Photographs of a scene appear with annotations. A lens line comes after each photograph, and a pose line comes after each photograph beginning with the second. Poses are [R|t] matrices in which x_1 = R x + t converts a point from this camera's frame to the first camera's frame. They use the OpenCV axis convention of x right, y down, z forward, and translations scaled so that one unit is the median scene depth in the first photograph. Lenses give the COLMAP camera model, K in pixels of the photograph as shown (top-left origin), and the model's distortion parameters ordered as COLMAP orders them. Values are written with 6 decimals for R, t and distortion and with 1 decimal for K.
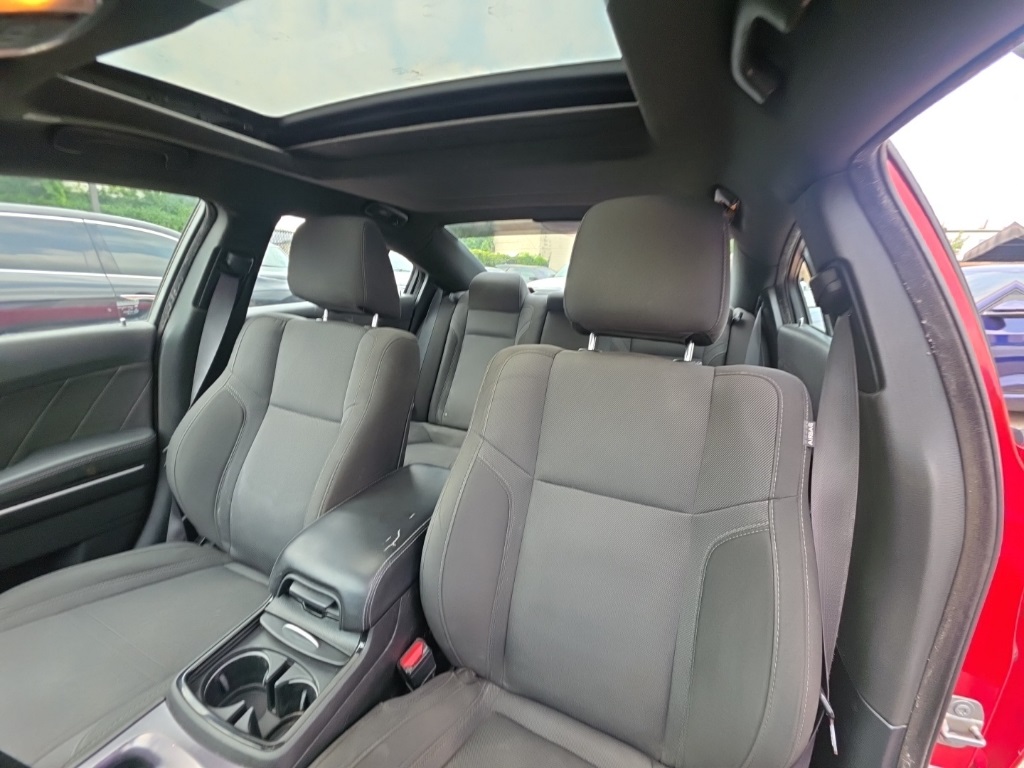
lens RADIAL K [[401.2, 0, 509.3], [0, 401.2, 387.7], [0, 0, 1]] dist [0.017493, -0.011359]
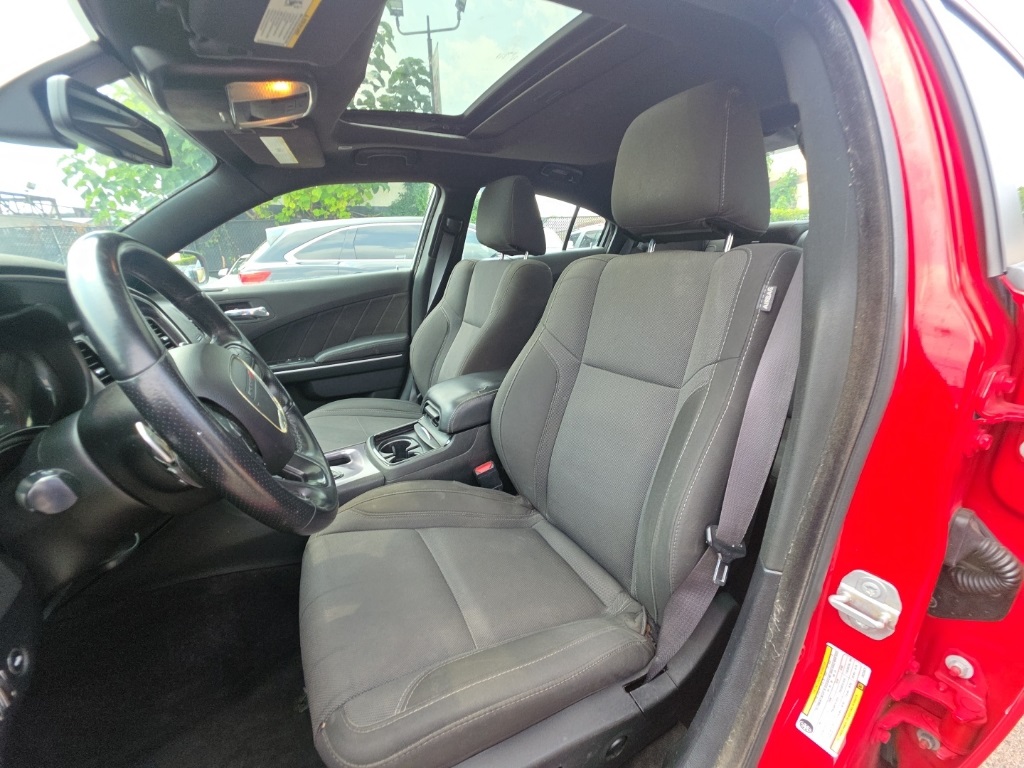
lens RADIAL K [[401.2, 0, 509.3], [0, 401.2, 387.7], [0, 0, 1]] dist [0.017493, -0.011359]
pose [[0.806787, 0.110020, -0.580509, 0.471000], [-0.079530, 0.993791, 0.077816, 0.173670], [0.585466, -0.016613, 0.810527, -0.101704]]
